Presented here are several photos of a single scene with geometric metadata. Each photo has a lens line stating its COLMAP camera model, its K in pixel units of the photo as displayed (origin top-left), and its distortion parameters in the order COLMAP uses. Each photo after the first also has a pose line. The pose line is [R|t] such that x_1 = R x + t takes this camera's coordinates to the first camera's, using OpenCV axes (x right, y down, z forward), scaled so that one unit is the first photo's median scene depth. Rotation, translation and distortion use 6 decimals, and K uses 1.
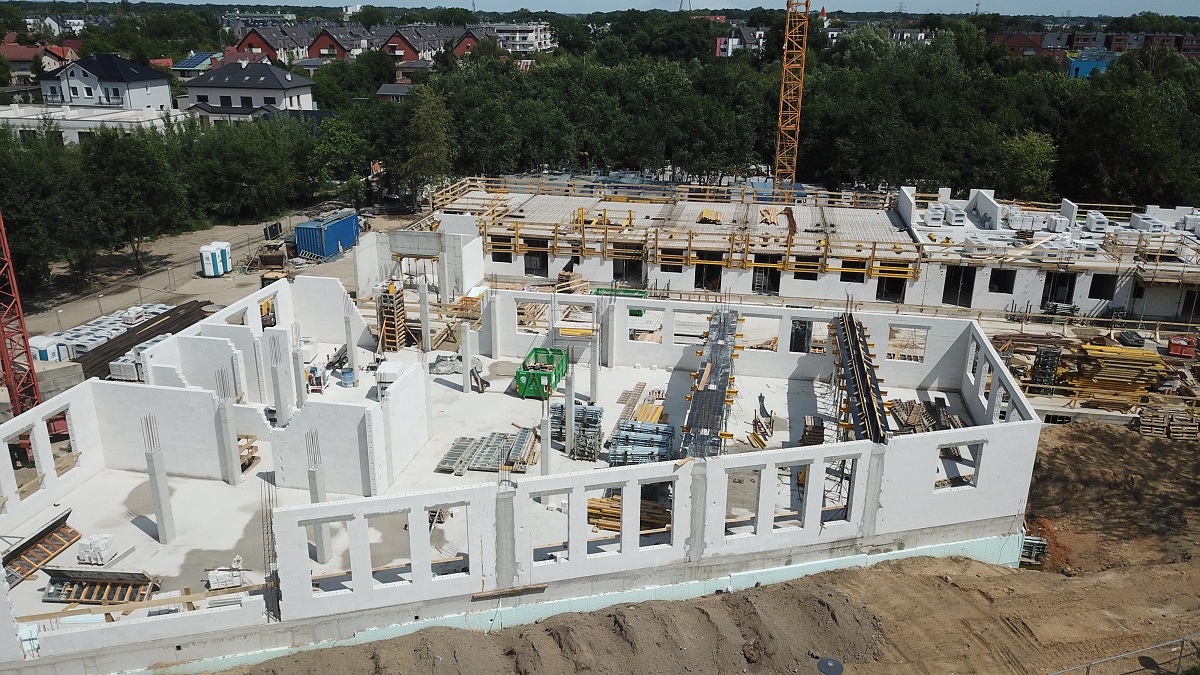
lens RADIAL K [[917.4, 0, 594.8], [0, 917.4, 342.1], [0, 0, 1]] dist [0.029419, -0.036108]
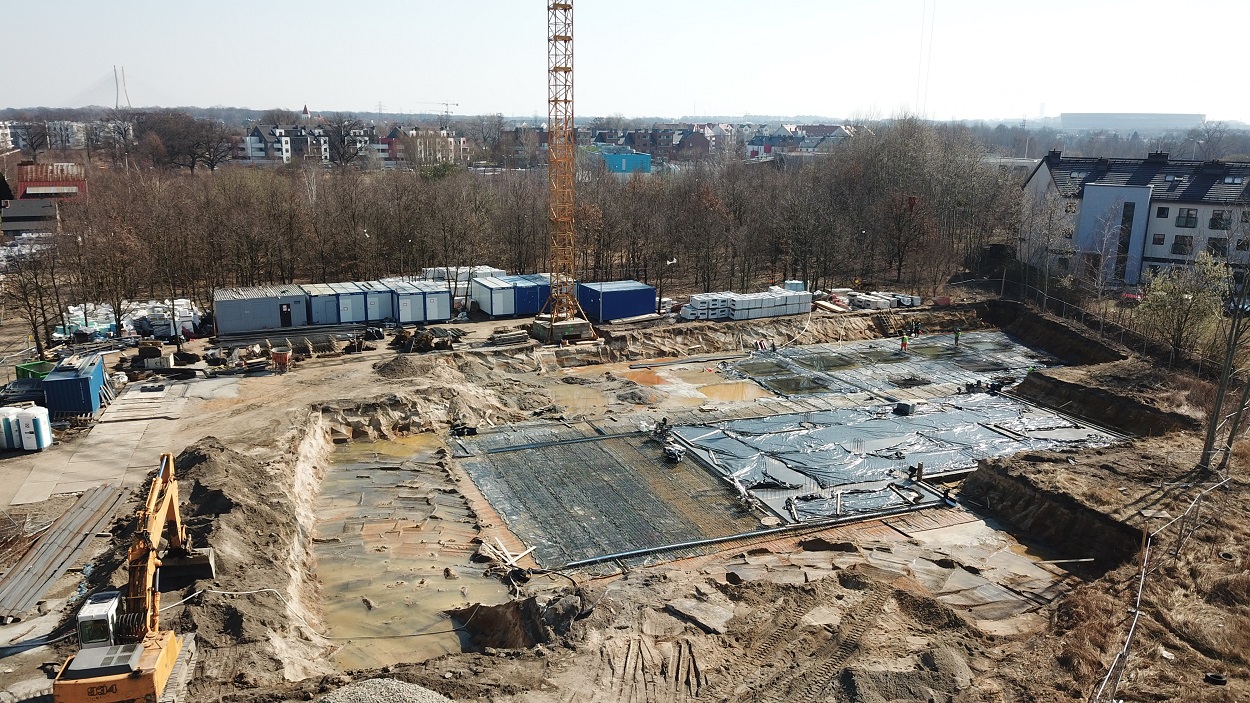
lens RADIAL K [[955.7, 0, 624.2], [0, 955.7, 350.1], [0, 0, 1]] dist [0.029419, -0.036108]
pose [[0.841635, -0.125021, 0.525377, -0.315697], [0.176551, 0.983077, -0.048890, -0.026326], [-0.510373, 0.133903, 0.849464, 0.082193]]
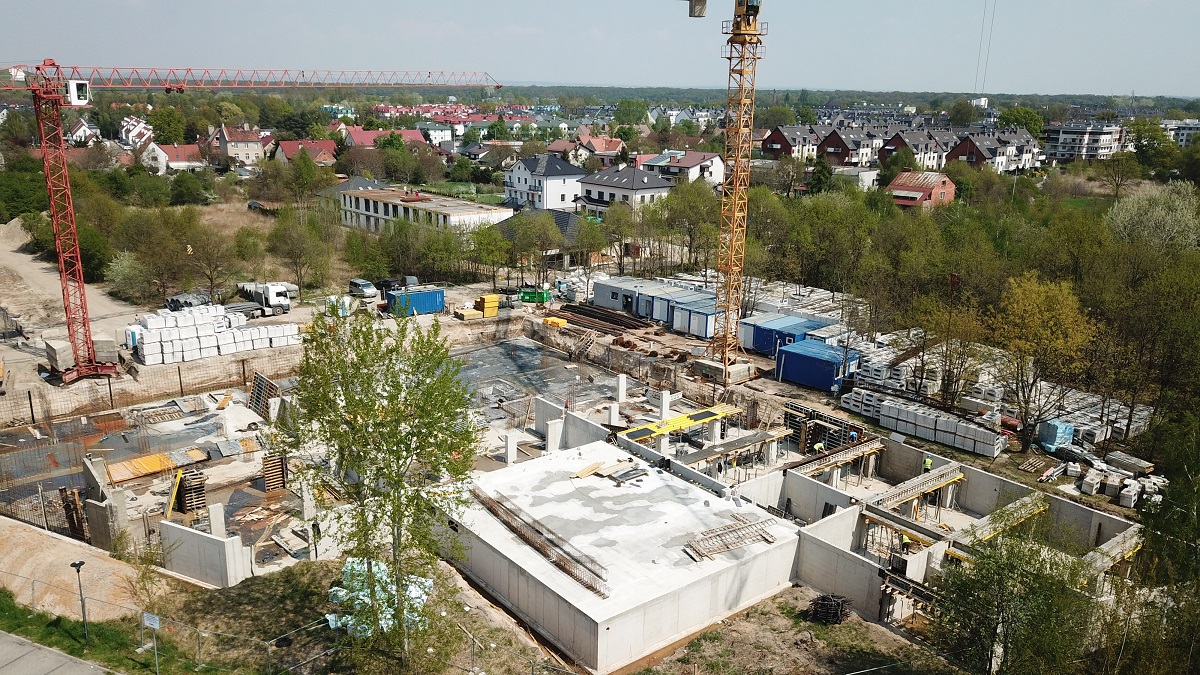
lens RADIAL K [[917.4, 0, 594.0], [0, 917.4, 341.7], [0, 0, 1]] dist [0.029419, -0.036108]
pose [[0.756754, 0.175191, -0.629787, 0.806385], [-0.226477, 0.974016, -0.001189, -0.114596], [0.613214, 0.143532, 0.776767, 0.073808]]
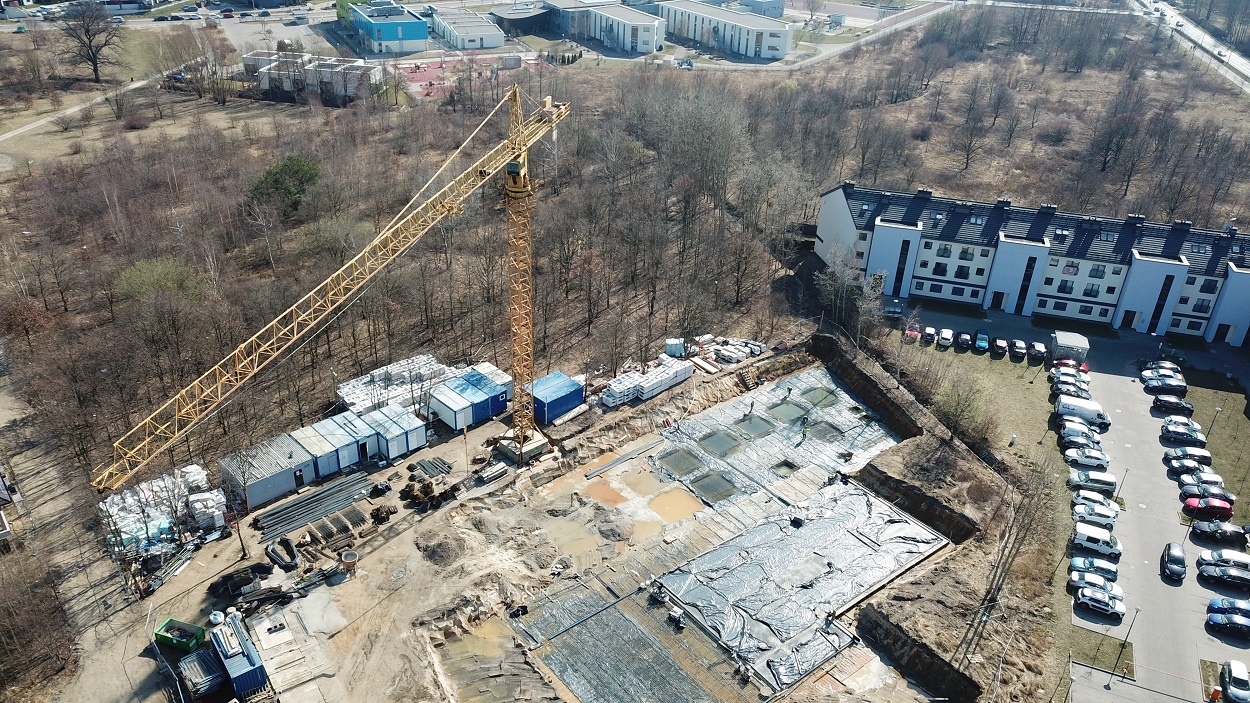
lens RADIAL K [[955.7, 0, 624.1], [0, 955.7, 340.7], [0, 0, 1]] dist [0.029419, -0.036108]
pose [[0.650522, -0.353386, 0.672264, -0.581769], [0.228785, 0.935219, 0.270227, -0.608777], [-0.724209, -0.021985, 0.689230, -0.008809]]
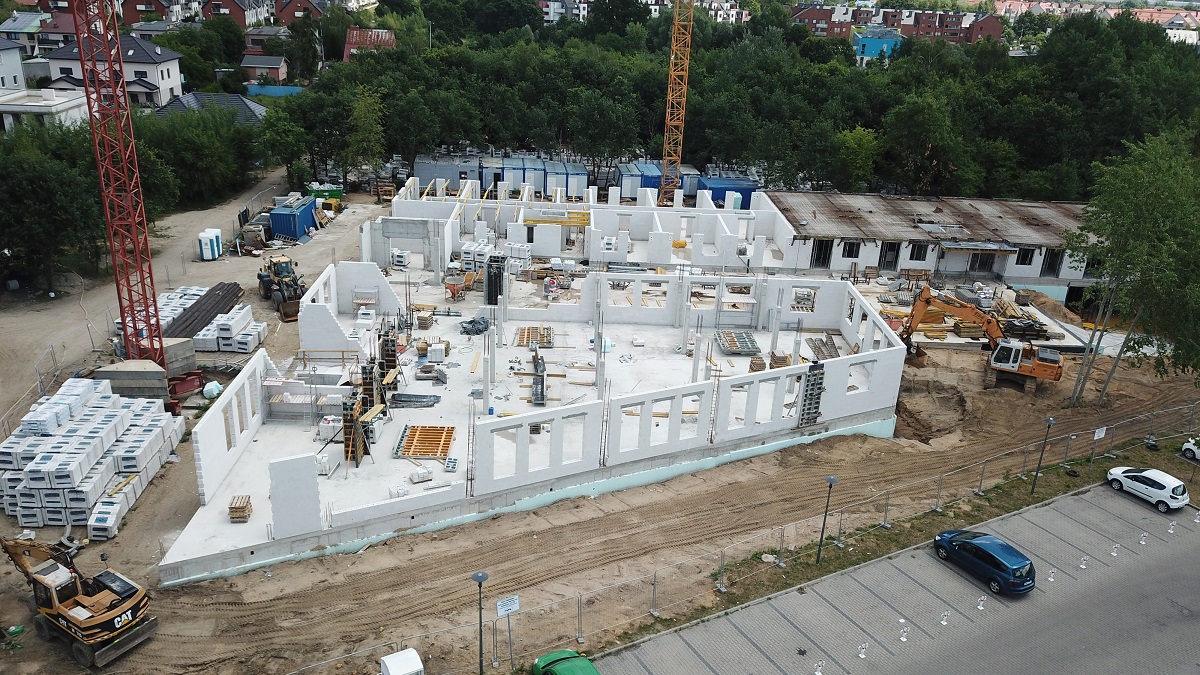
lens RADIAL K [[917.4, 0, 593.5], [0, 917.4, 347.9], [0, 0, 1]] dist [0.029419, -0.036108]
pose [[0.978299, -0.046903, 0.201818, -0.160836], [0.035466, 0.997573, 0.059917, -0.011726], [-0.204138, -0.051459, 0.977589, -0.196612]]
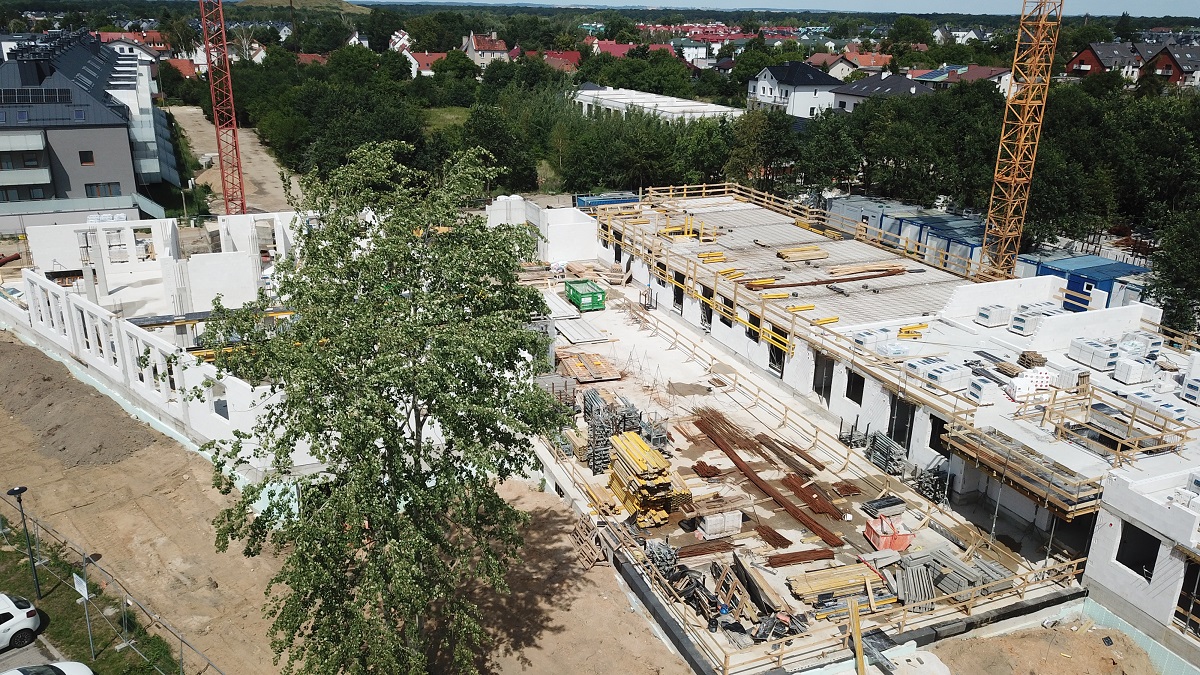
lens RADIAL K [[917.4, 0, 592.9], [0, 917.4, 335.2], [0, 0, 1]] dist [0.029419, -0.036108]
pose [[0.546169, 0.277148, -0.790499, 0.690904], [-0.292755, 0.947328, 0.129863, -0.107648], [0.784853, 0.160495, 0.598538, 0.275828]]
